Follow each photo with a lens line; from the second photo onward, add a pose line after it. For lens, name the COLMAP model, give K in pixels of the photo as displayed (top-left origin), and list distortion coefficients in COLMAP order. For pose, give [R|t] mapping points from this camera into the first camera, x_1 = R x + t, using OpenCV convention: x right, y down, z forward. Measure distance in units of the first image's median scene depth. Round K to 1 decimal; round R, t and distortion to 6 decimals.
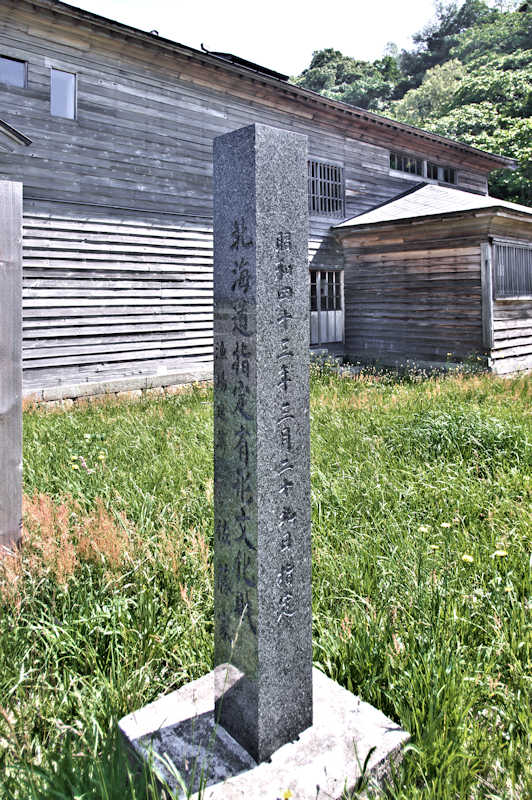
lens RADIAL K [[583.5, 0, 277.8], [0, 583.5, 263.3], [0, 0, 1]] dist [0.010689, 0.000688]
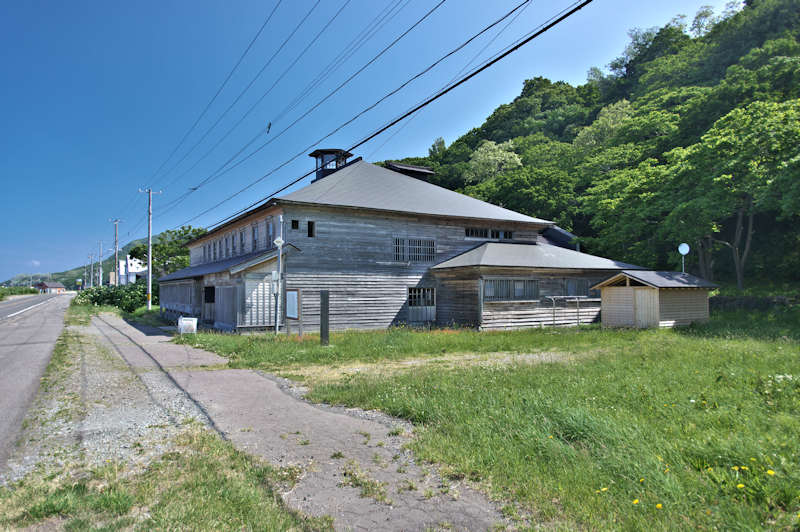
lens RADIAL K [[583.5, 0, 404.0], [0, 583.5, 264.2], [0, 0, 1]] dist [0.010689, 0.000688]
pose [[0.975809, -0.004881, -0.218572, 0.499786], [0.008234, 0.999862, 0.014432, -0.113652], [0.218472, -0.015882, 0.975714, -1.206923]]
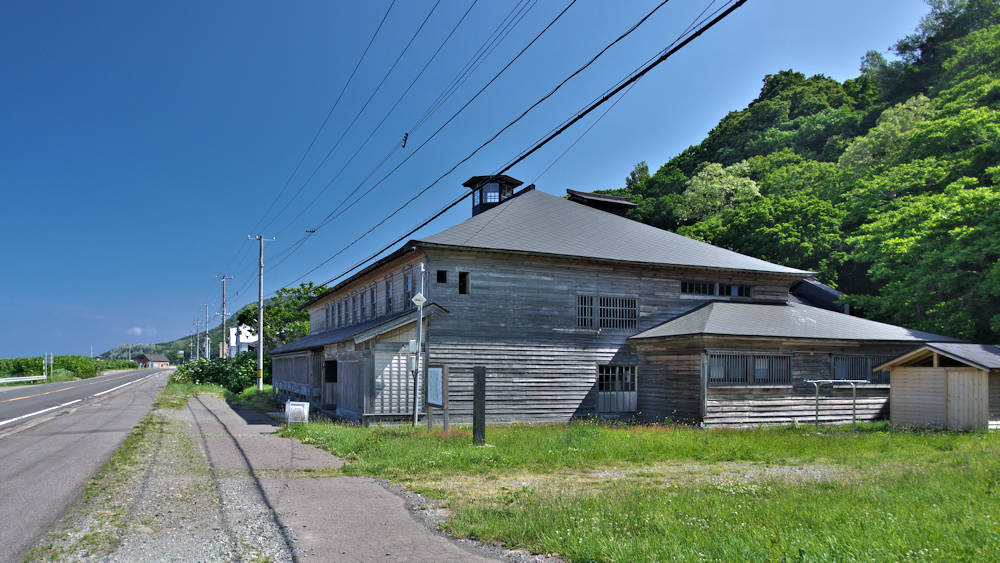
lens RADIAL K [[766.1, 0, 472.6], [0, 766.1, 355.4], [0, 0, 1]] dist [0.005057, 0.011378]
pose [[0.931394, 0.009746, -0.363882, 0.467878], [0.005161, 0.999187, 0.039972, -0.103250], [0.363975, -0.039108, 0.930587, -1.091705]]
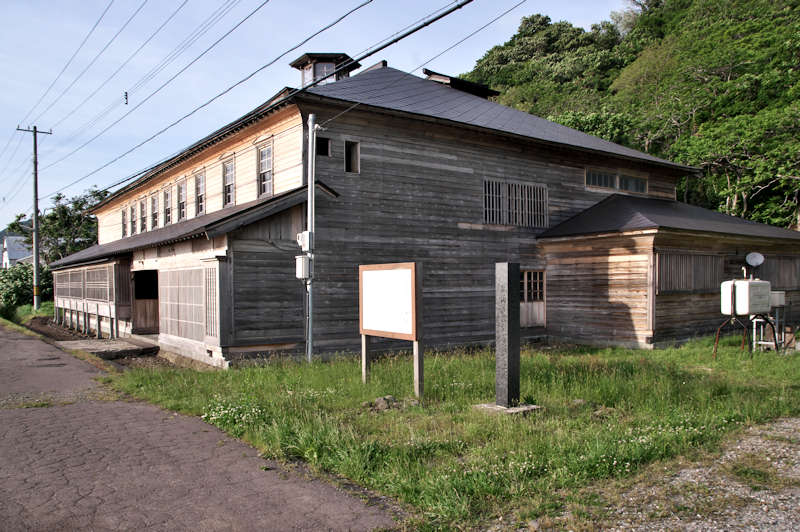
lens RADIAL K [[661.1, 0, 400.8], [0, 661.1, 291.5], [0, 0, 1]] dist [-0.081209, 0.016827]
pose [[0.992997, 0.000155, -0.118141, -0.032800], [0.008604, 0.997249, 0.073622, -0.051579], [0.117827, -0.074123, 0.990264, -0.479408]]
